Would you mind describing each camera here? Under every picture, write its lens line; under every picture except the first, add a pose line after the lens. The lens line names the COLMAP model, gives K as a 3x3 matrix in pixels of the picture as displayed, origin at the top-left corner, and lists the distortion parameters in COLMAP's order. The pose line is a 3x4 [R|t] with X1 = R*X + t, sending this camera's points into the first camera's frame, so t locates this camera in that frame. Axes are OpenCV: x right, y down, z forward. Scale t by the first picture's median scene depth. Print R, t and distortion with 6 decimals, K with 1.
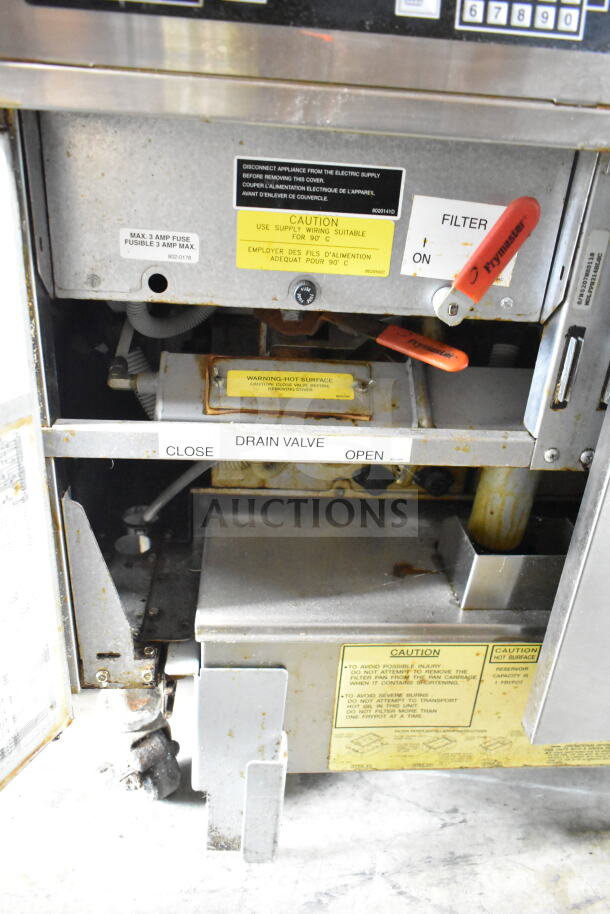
lens RADIAL K [[698.7, 0, 304.7], [0, 698.7, 457.3], [0, 0, 1]] dist [-0.015584, 0.010629]
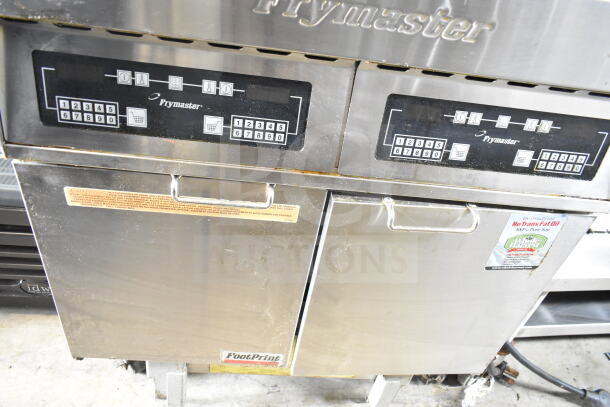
lens RADIAL K [[466.3, 0, 304.2], [0, 466.3, 204.6], [0, 0, 1]] dist [-0.015584, 0.010629]
pose [[0.995587, 0.090665, 0.024227, 0.440627], [-0.093803, 0.969270, 0.227415, -0.769403], [-0.002864, -0.228684, 0.973497, -0.576428]]
